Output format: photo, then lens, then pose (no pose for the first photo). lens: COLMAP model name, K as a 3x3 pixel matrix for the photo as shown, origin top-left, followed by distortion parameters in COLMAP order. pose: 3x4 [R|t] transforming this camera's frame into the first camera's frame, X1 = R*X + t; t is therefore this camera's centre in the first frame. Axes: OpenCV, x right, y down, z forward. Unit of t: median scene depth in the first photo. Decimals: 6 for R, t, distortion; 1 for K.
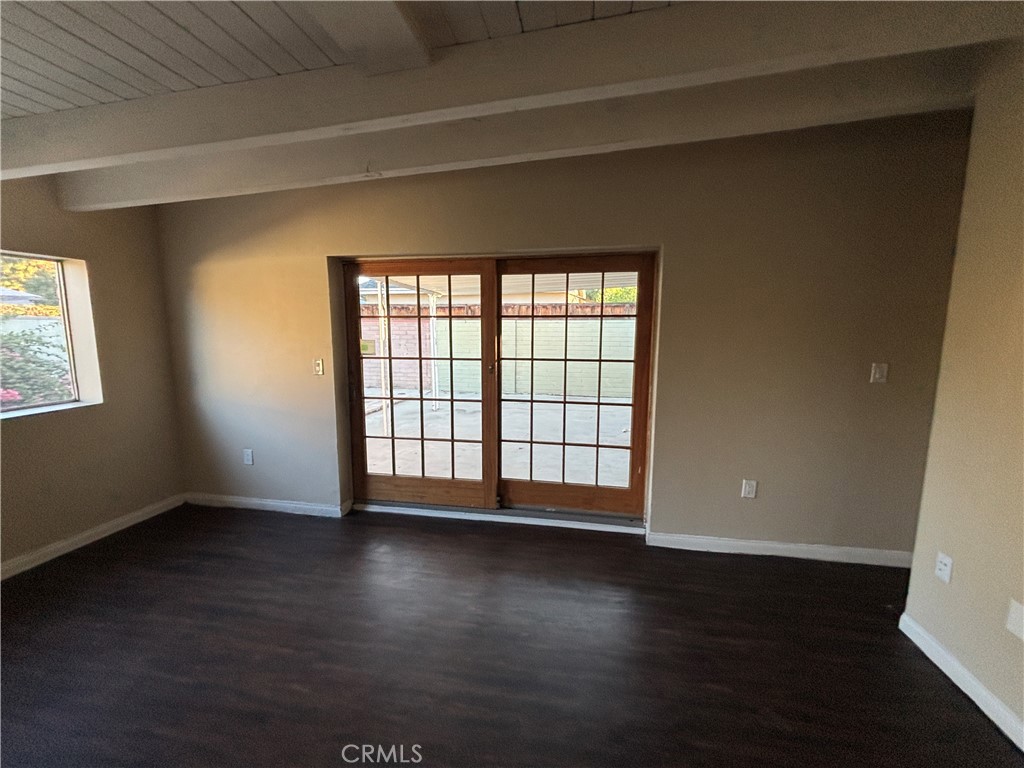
lens RADIAL K [[412.6, 0, 508.0], [0, 412.6, 383.6], [0, 0, 1]] dist [0.000643, 0.000339]
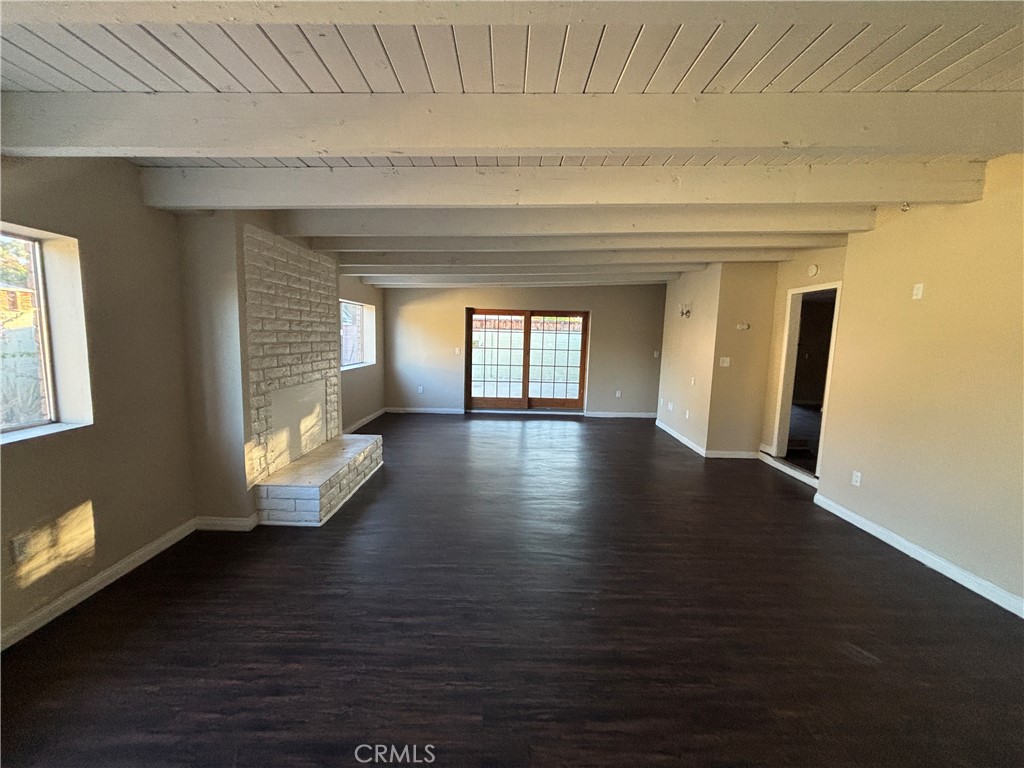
lens RADIAL K [[412.6, 0, 514.2], [0, 412.6, 387.5], [0, 0, 1]] dist [0.000643, 0.000339]
pose [[0.980044, 0.002669, 0.198762, -0.605171], [-0.000734, 0.999952, -0.009810, 0.199428], [-0.198779, 0.009468, 0.979999, -1.436307]]
